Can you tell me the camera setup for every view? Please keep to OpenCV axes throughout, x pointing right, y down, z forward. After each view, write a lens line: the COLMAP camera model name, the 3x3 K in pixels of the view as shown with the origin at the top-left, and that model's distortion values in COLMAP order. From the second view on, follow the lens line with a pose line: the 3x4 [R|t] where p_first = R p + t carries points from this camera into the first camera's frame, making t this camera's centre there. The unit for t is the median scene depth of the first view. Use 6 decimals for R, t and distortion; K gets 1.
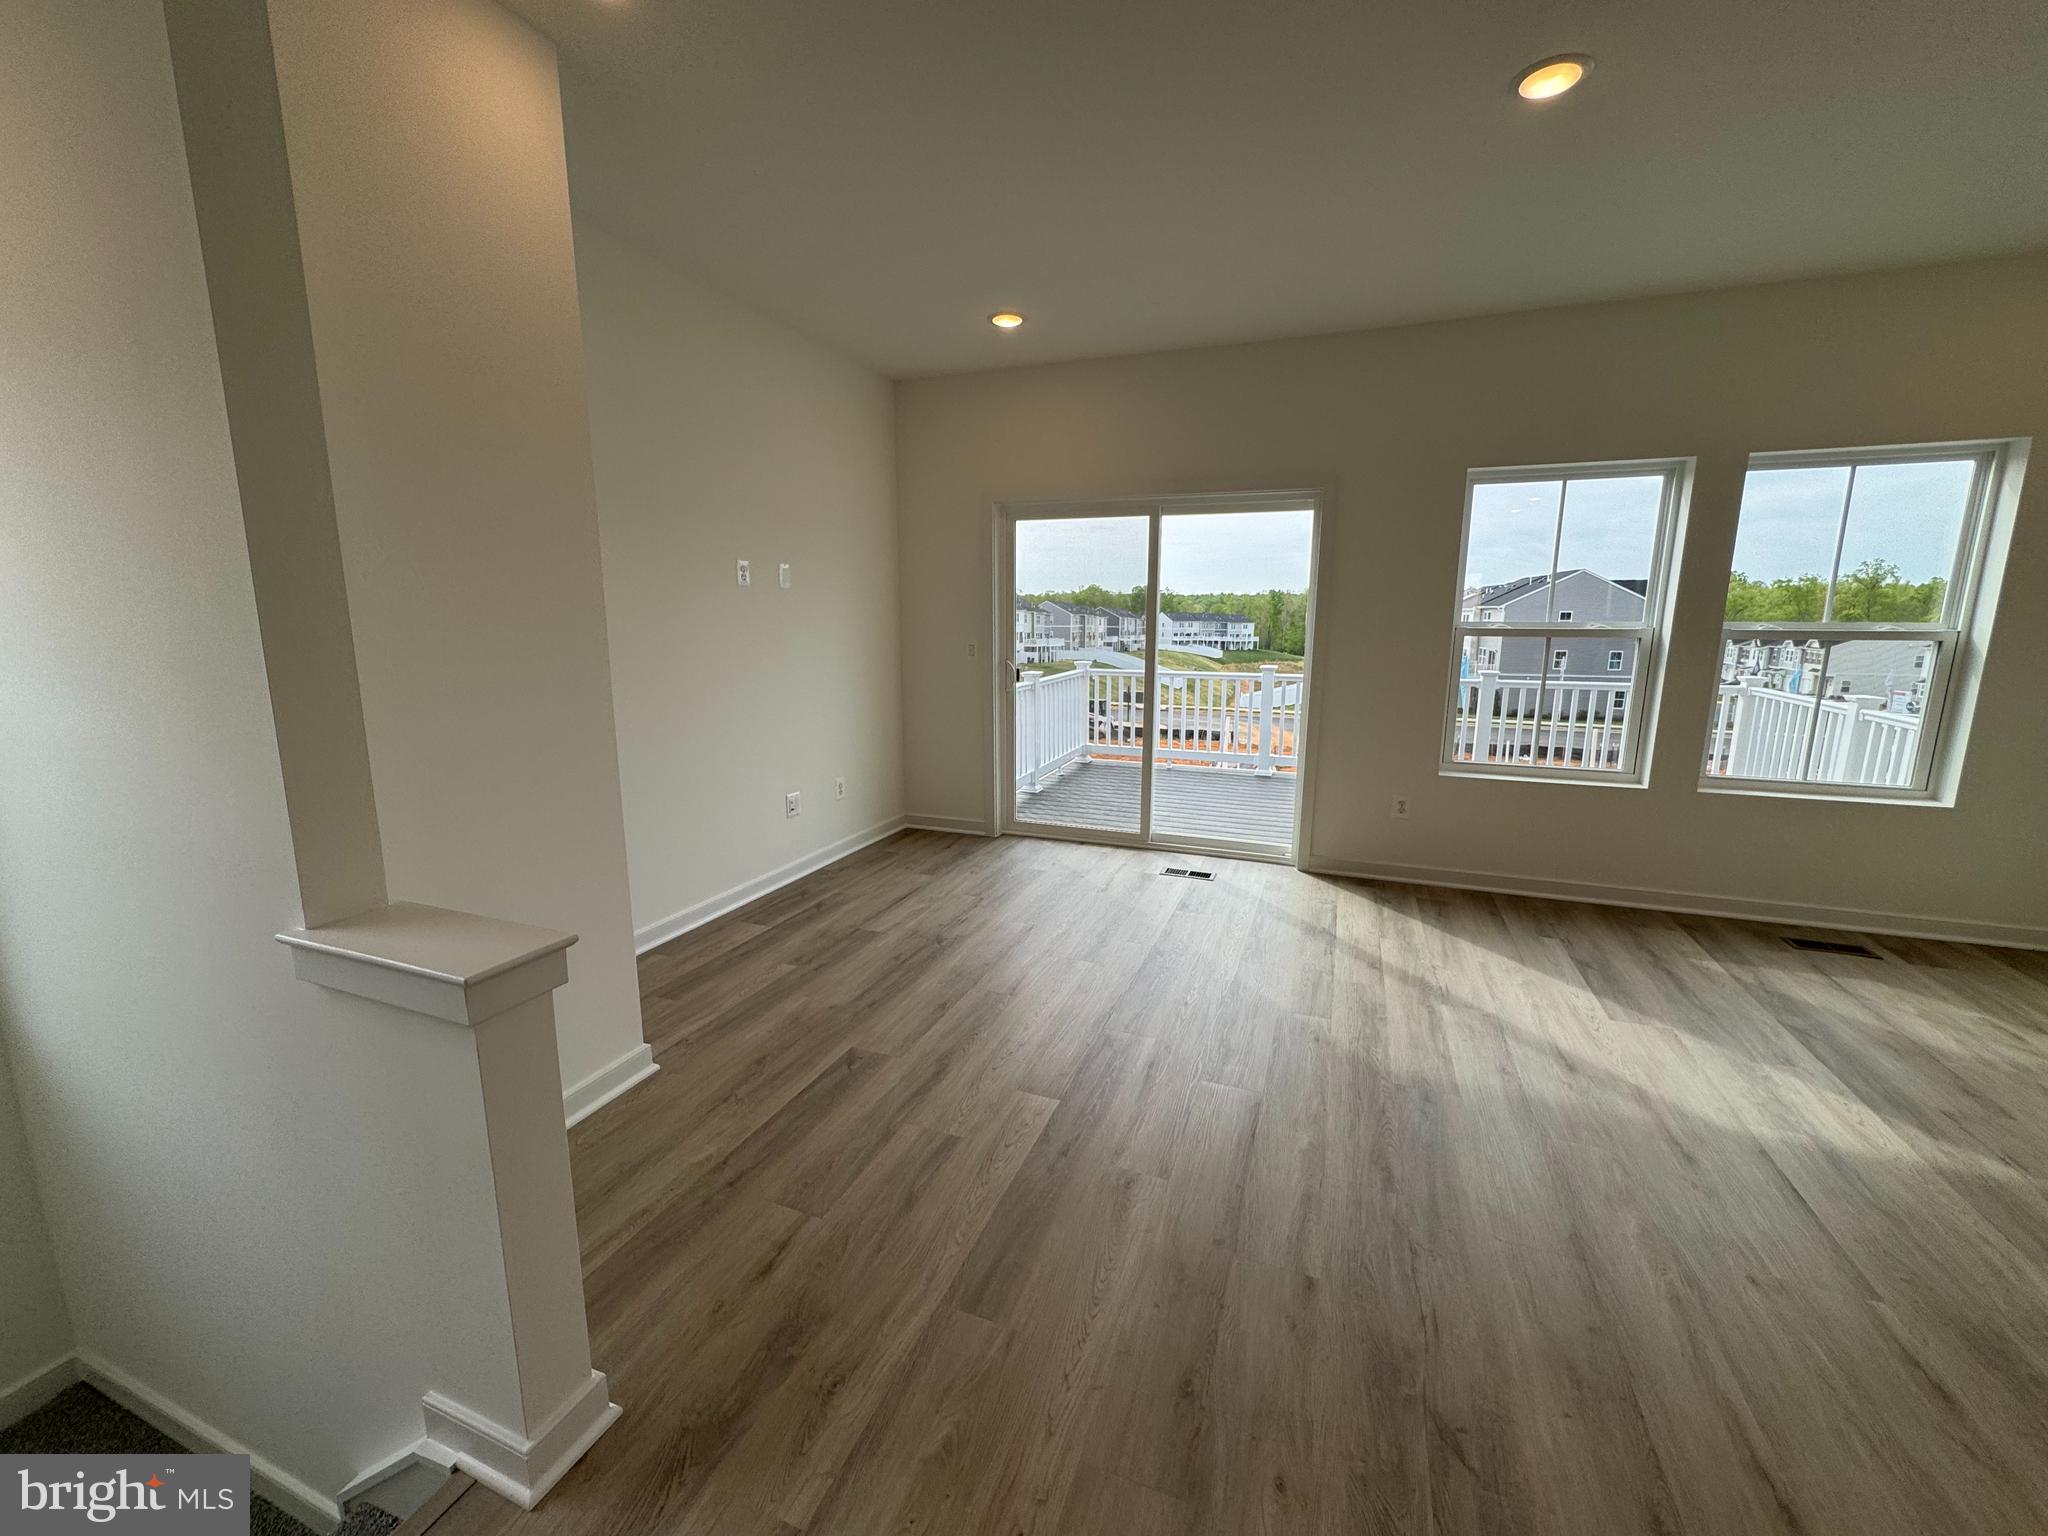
lens RADIAL K [[821.0, 0, 1024.3], [0, 821.0, 762.9], [0, 0, 1]] dist [-0.002478, 0.000421]
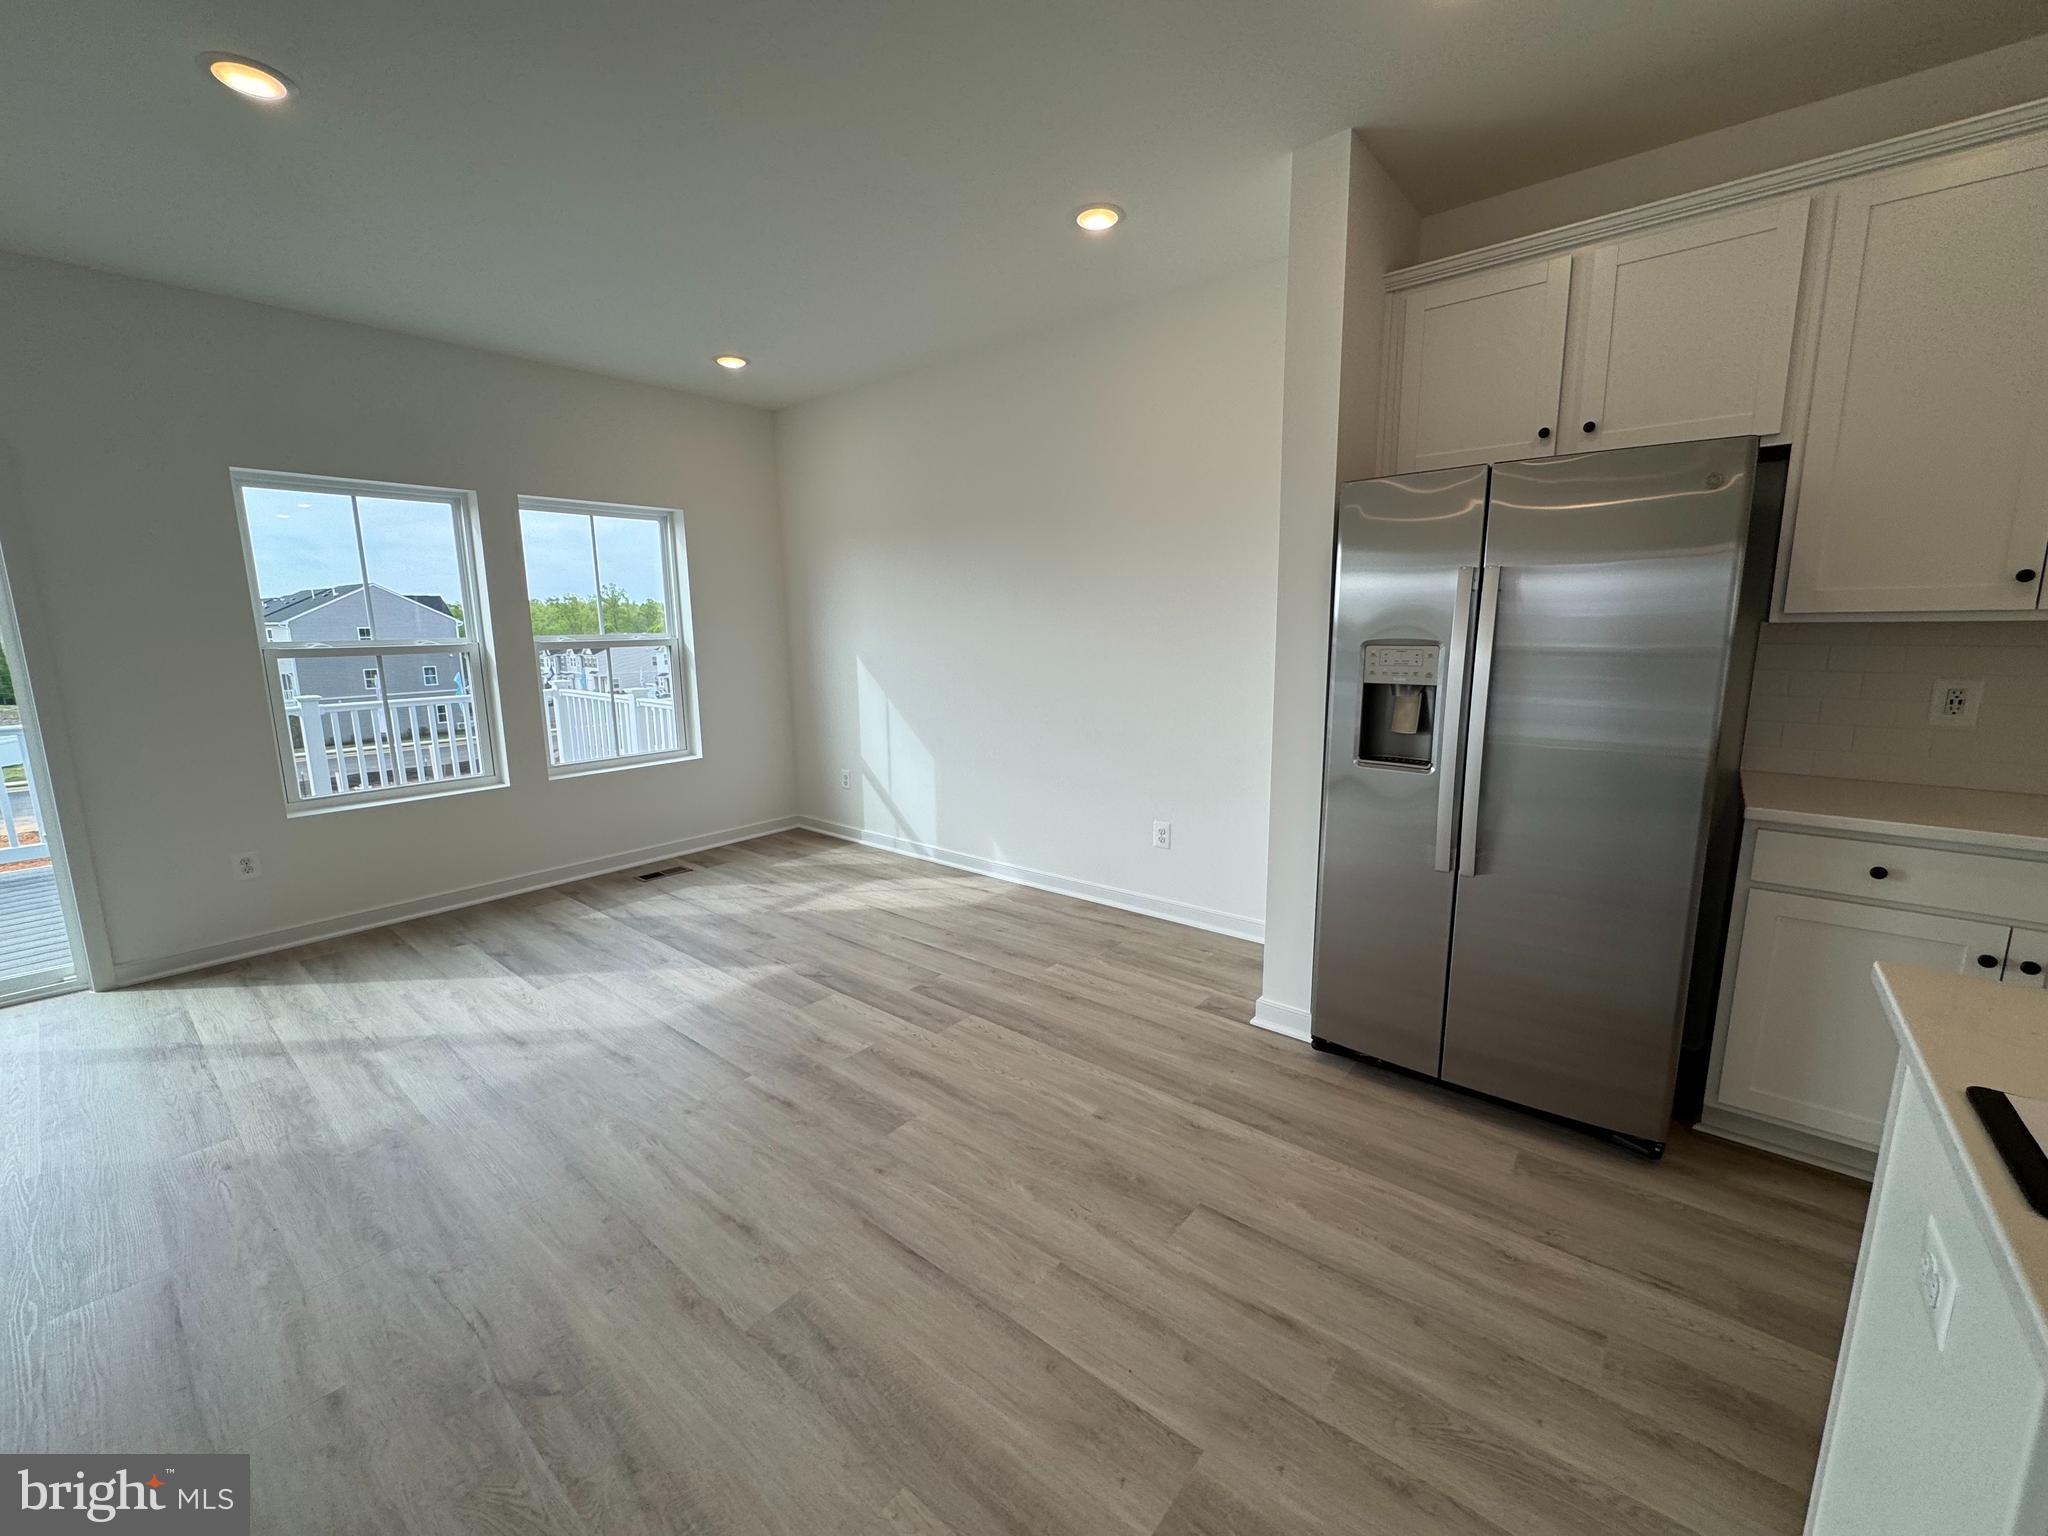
lens RADIAL K [[821.0, 0, 1024.3], [0, 821.0, 762.9], [0, 0, 1]] dist [-0.002478, 0.000421]
pose [[0.315617, -0.167261, 0.934029, -0.058171], [0.184149, 0.976424, 0.112628, 0.003967], [-0.930847, 0.136453, 0.338977, -0.035511]]
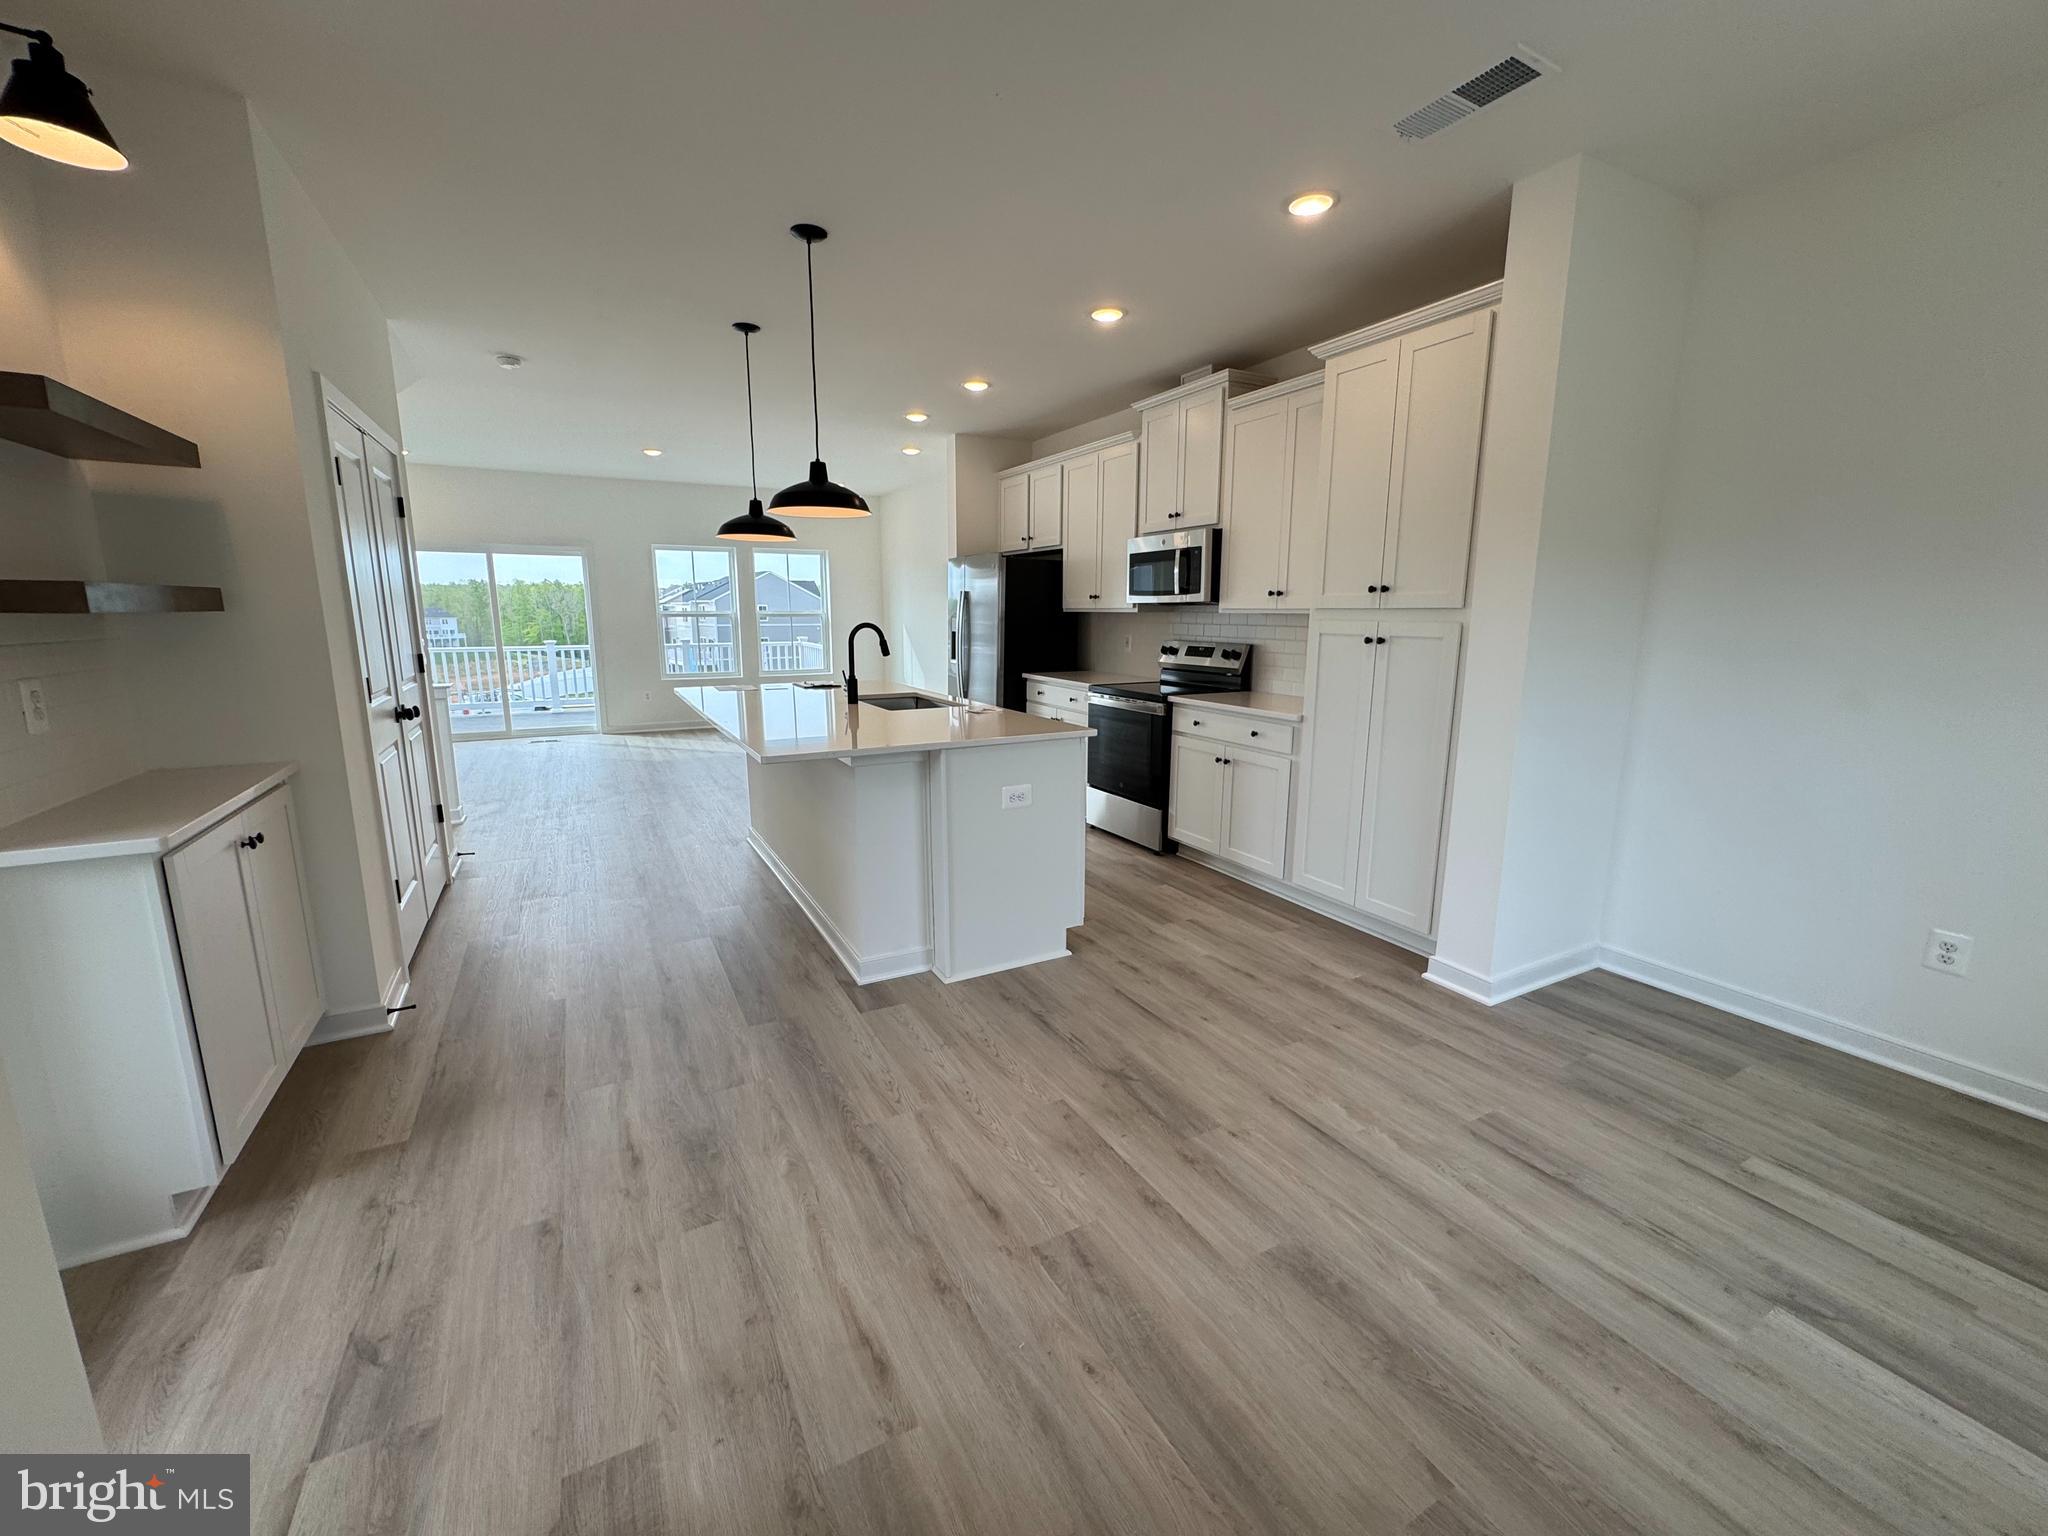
lens RADIAL K [[821.0, 0, 1024.3], [0, 821.0, 762.9], [0, 0, 1]] dist [-0.002478, 0.000421]
pose [[0.643554, -0.140366, 0.752420, -0.651851], [0.134478, 0.988484, 0.069383, 0.247463], [-0.753494, 0.056533, 0.655019, -1.360327]]
